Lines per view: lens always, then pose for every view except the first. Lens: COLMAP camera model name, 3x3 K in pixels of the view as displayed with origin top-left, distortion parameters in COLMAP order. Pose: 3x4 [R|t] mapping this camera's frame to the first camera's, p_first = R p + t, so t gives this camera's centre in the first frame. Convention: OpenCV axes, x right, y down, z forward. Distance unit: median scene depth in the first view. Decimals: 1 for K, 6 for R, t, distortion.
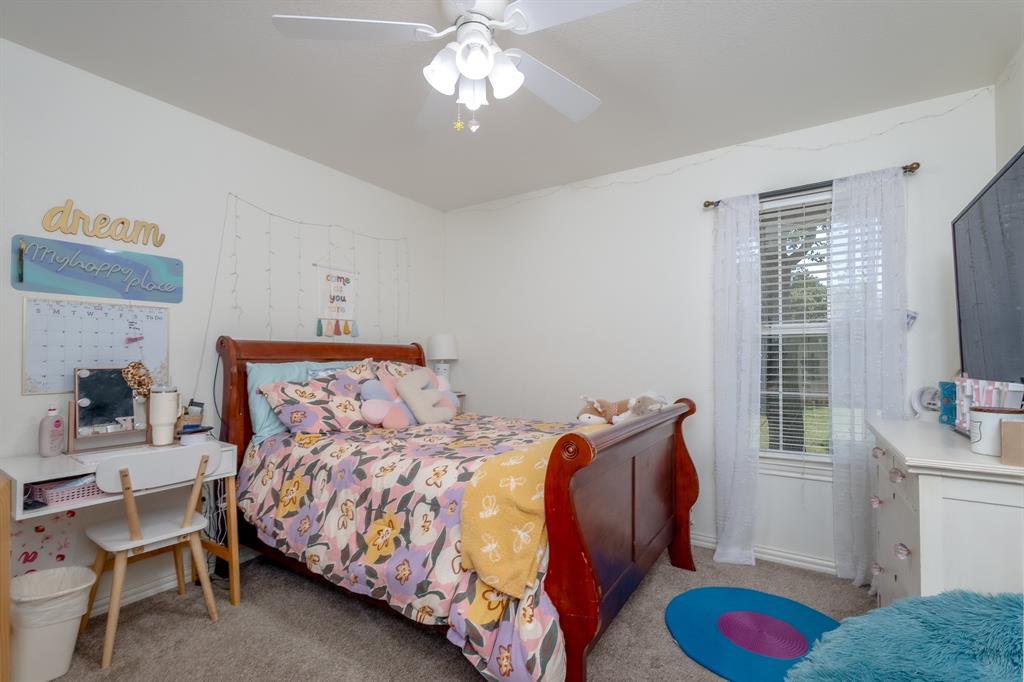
lens RADIAL K [[459.2, 0, 516.4], [0, 459.2, 345.1], [0, 0, 1]] dist [-0.003898, -0.000288]
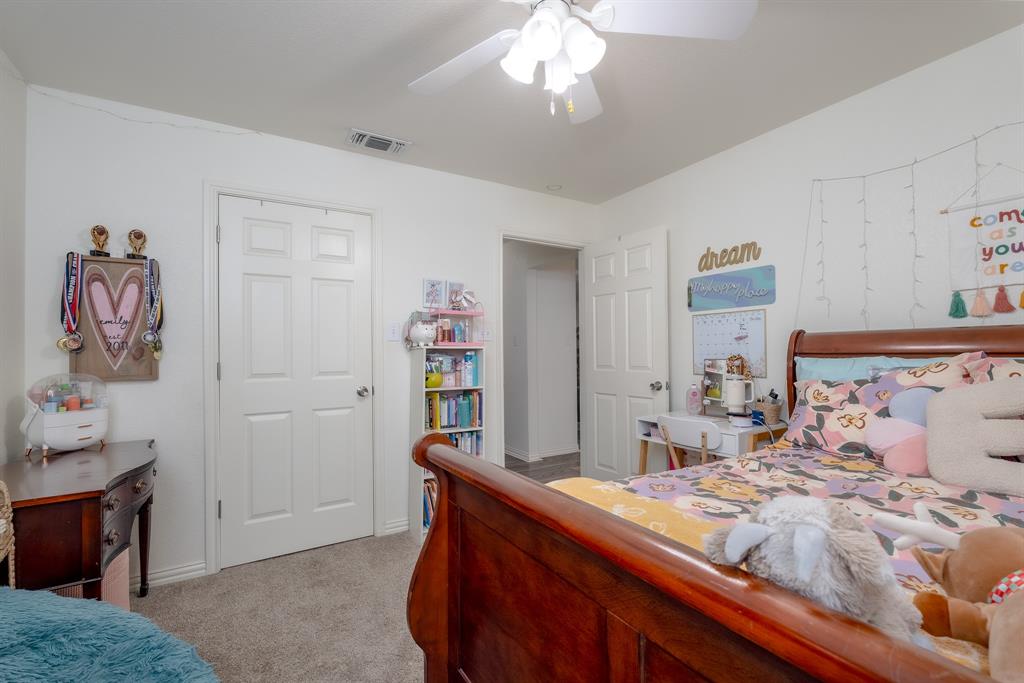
lens RADIAL K [[459.2, 0, 516.4], [0, 459.2, 345.6], [0, 0, 1]] dist [-0.003898, -0.000288]
pose [[-0.457744, -0.007505, -0.889053, 0.554204], [0.032951, 0.999134, -0.025399, 0.019841], [0.888473, -0.040922, -0.457100, 0.948579]]
